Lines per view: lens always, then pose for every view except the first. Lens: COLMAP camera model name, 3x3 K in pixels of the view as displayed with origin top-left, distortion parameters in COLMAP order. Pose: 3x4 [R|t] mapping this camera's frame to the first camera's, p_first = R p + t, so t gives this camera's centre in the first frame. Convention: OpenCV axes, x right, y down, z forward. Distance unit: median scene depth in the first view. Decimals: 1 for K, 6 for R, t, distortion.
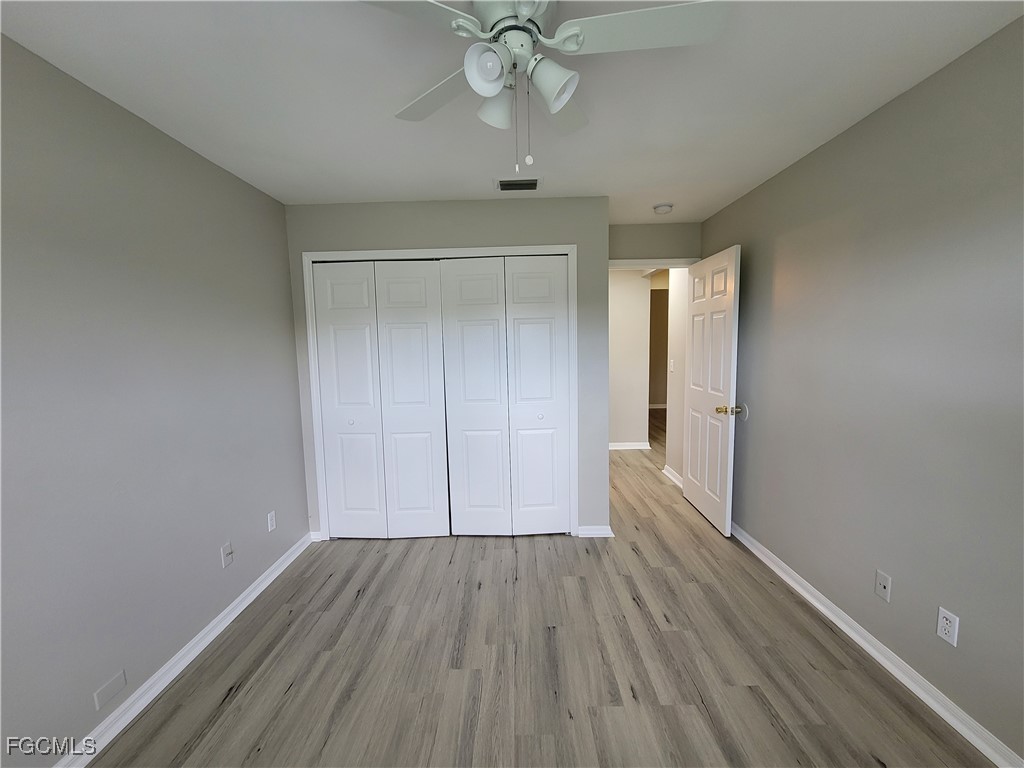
lens RADIAL K [[422.5, 0, 509.6], [0, 422.5, 386.2], [0, 0, 1]] dist [-0.009001, 0.003201]
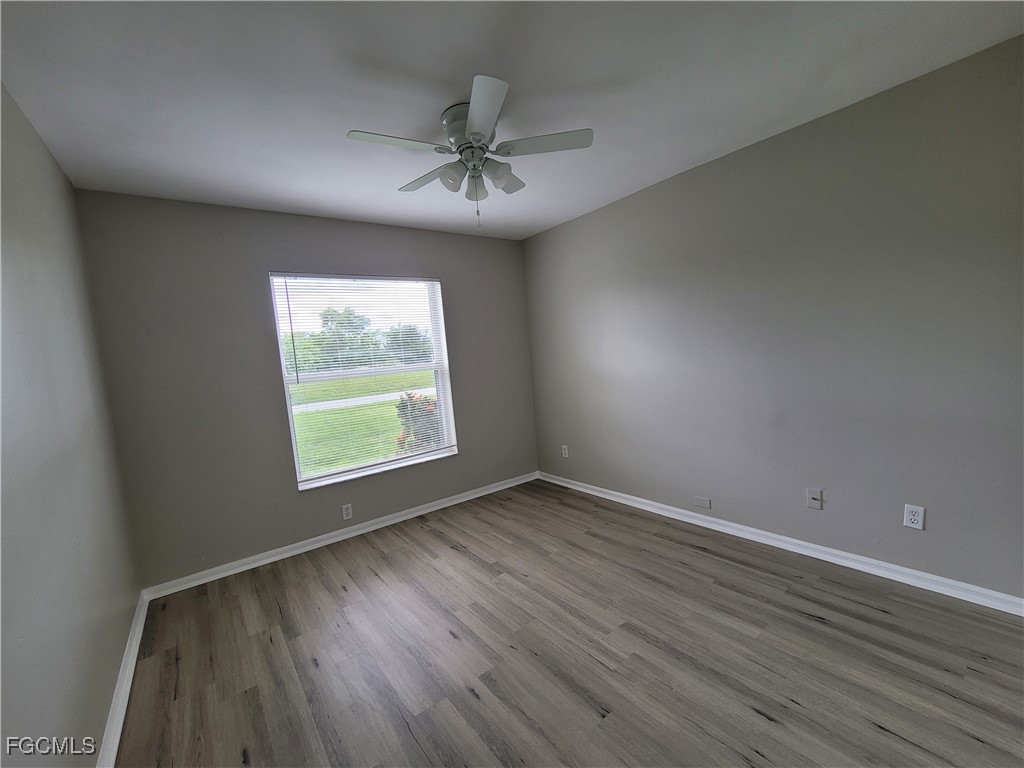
lens RADIAL K [[422.5, 0, 509.6], [0, 422.5, 386.2], [0, 0, 1]] dist [-0.009001, 0.003201]
pose [[-0.780585, 0.139076, -0.609381, 0.591438], [0.041044, 0.984232, 0.172052, -0.106705], [0.623701, 0.109290, -0.773985, 1.406187]]
